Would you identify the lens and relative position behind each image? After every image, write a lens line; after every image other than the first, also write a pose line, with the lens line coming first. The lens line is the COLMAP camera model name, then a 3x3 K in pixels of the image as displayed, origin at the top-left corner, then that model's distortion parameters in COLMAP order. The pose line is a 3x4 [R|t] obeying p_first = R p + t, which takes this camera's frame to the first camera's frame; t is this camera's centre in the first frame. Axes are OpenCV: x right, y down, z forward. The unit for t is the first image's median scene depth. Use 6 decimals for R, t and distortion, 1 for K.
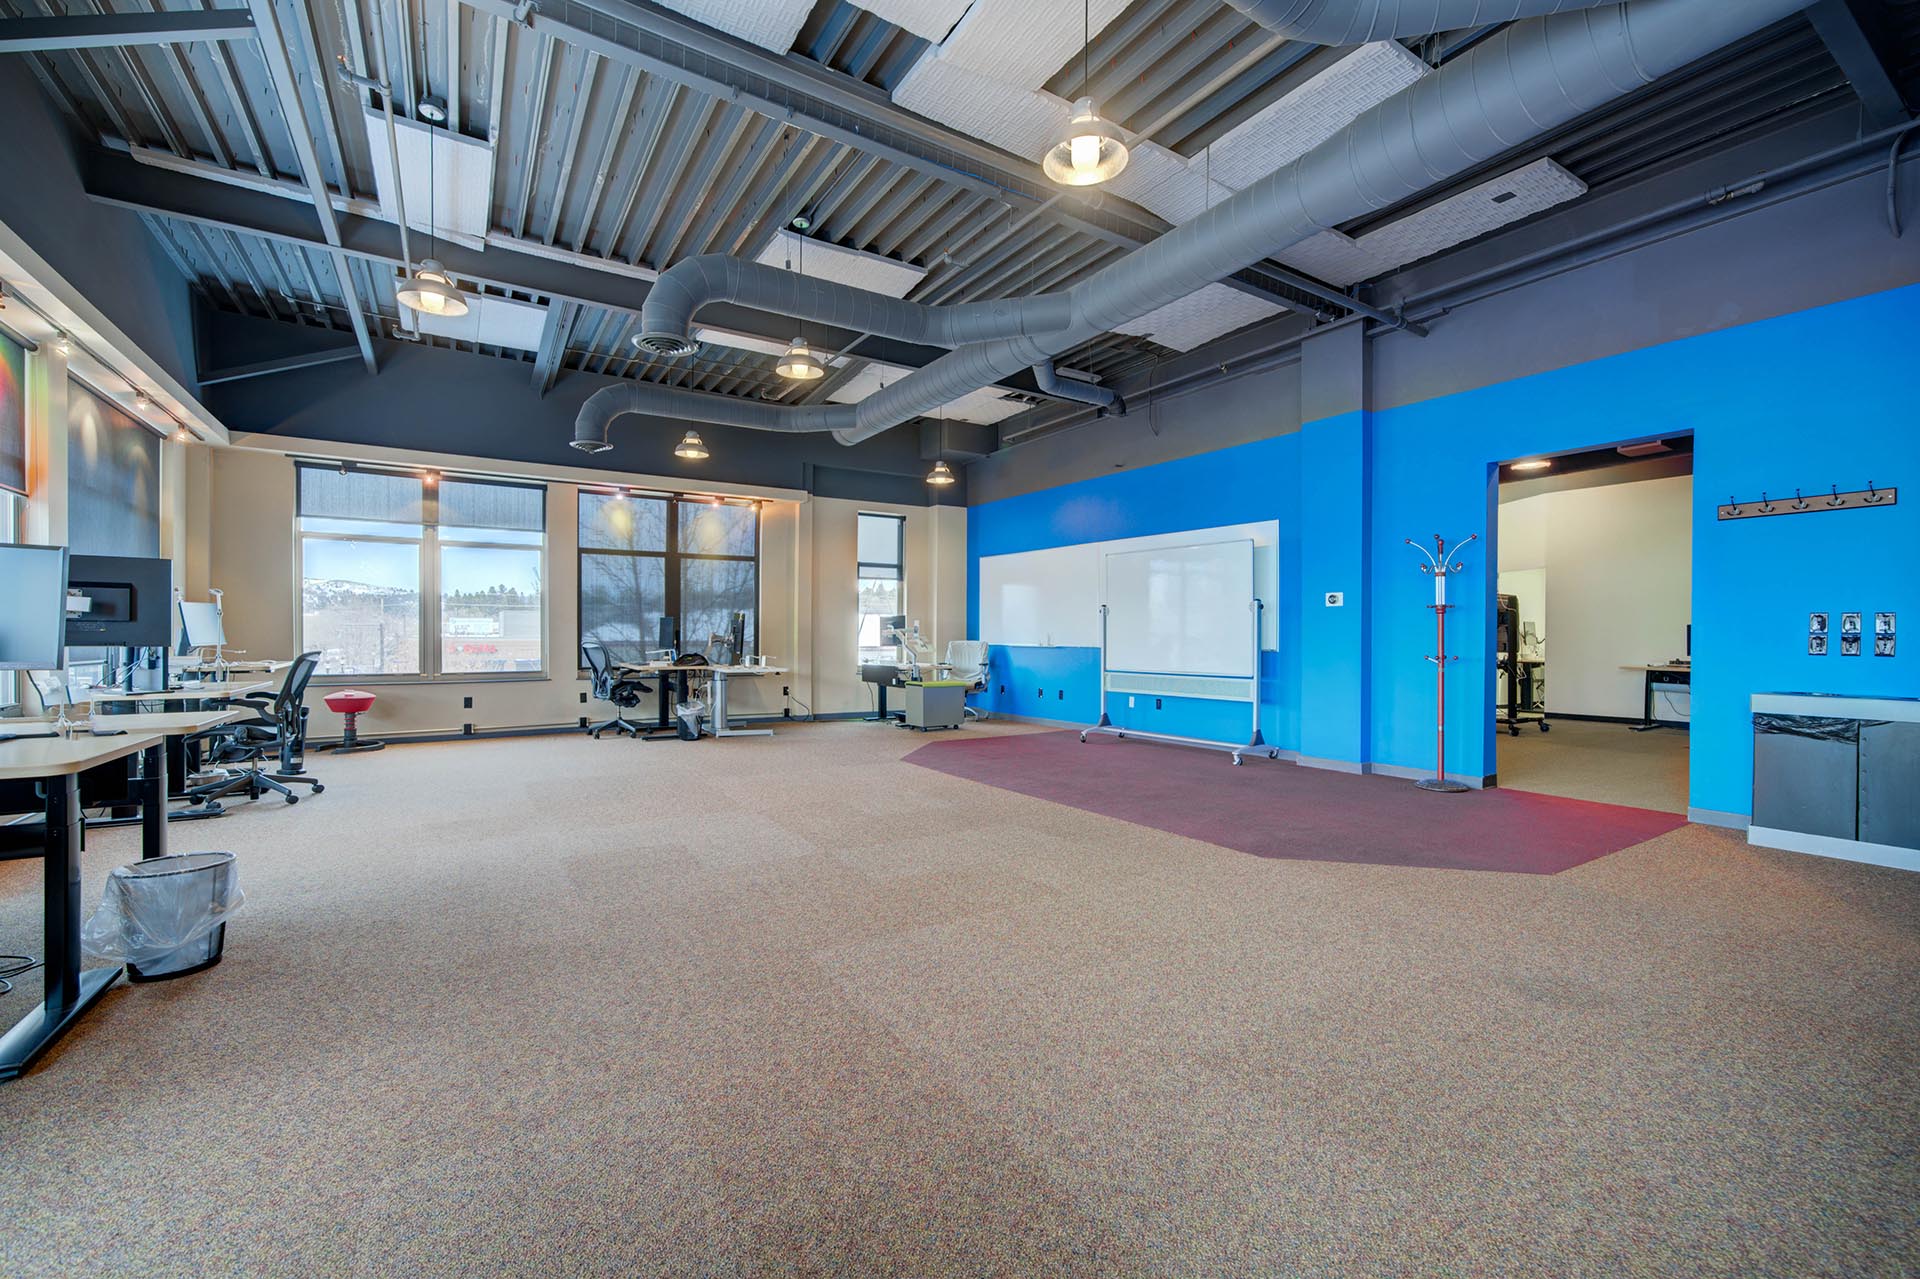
lens RADIAL K [[793.1, 0, 960.0], [0, 793.1, 639.5], [0, 0, 1]] dist [0.000162, 0.000042]
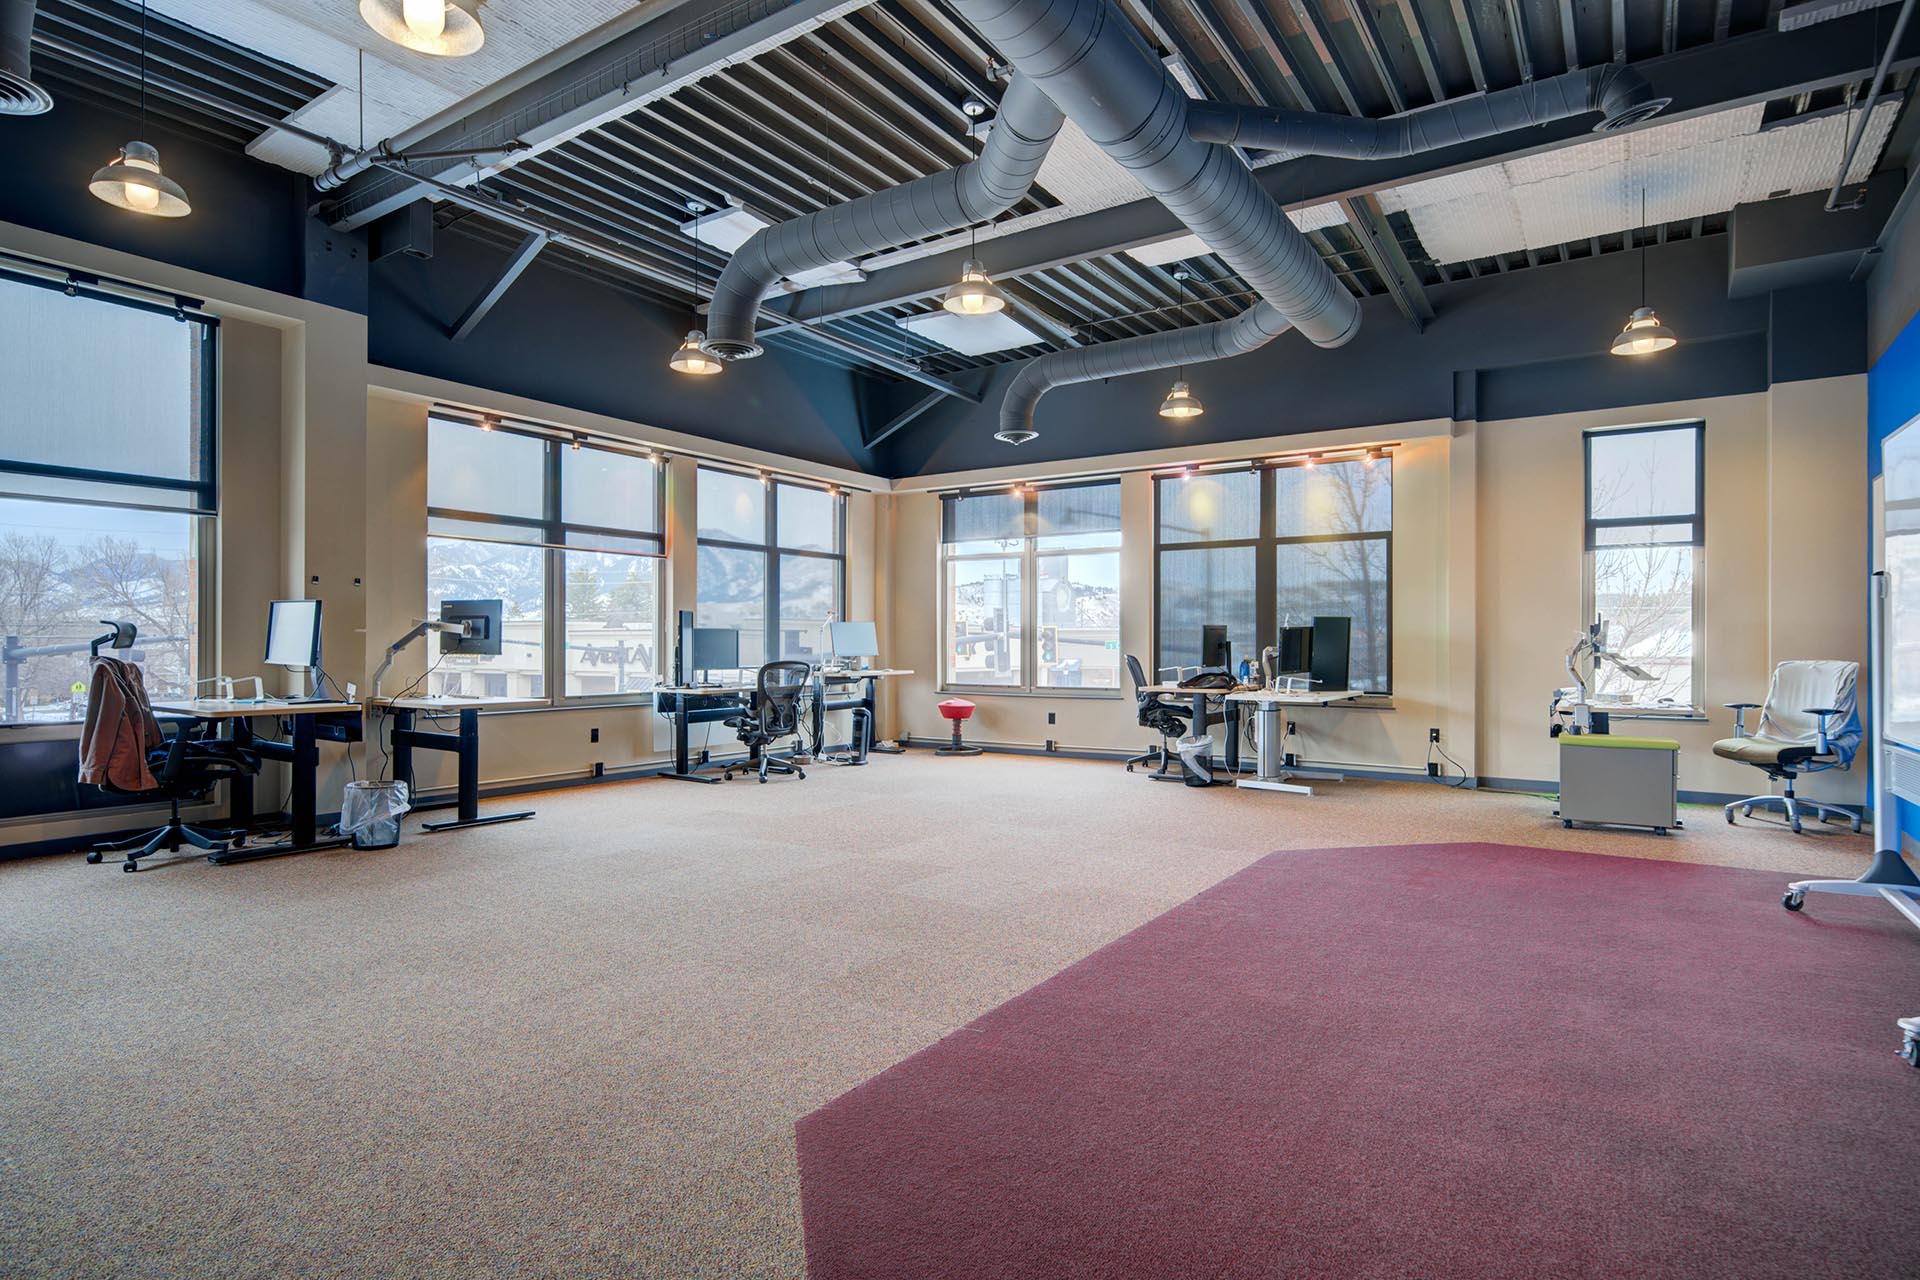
lens RADIAL K [[1012.0, 0, 960.0], [0, 1012.0, 640.0], [0, 0, 1]] dist [-0.045764, -0.000174]
pose [[0.398804, -0.007359, -0.917007, 0.454985], [-0.006136, 0.999924, -0.010692, -0.001042], [0.917016, 0.009891, 0.398729, 0.405552]]
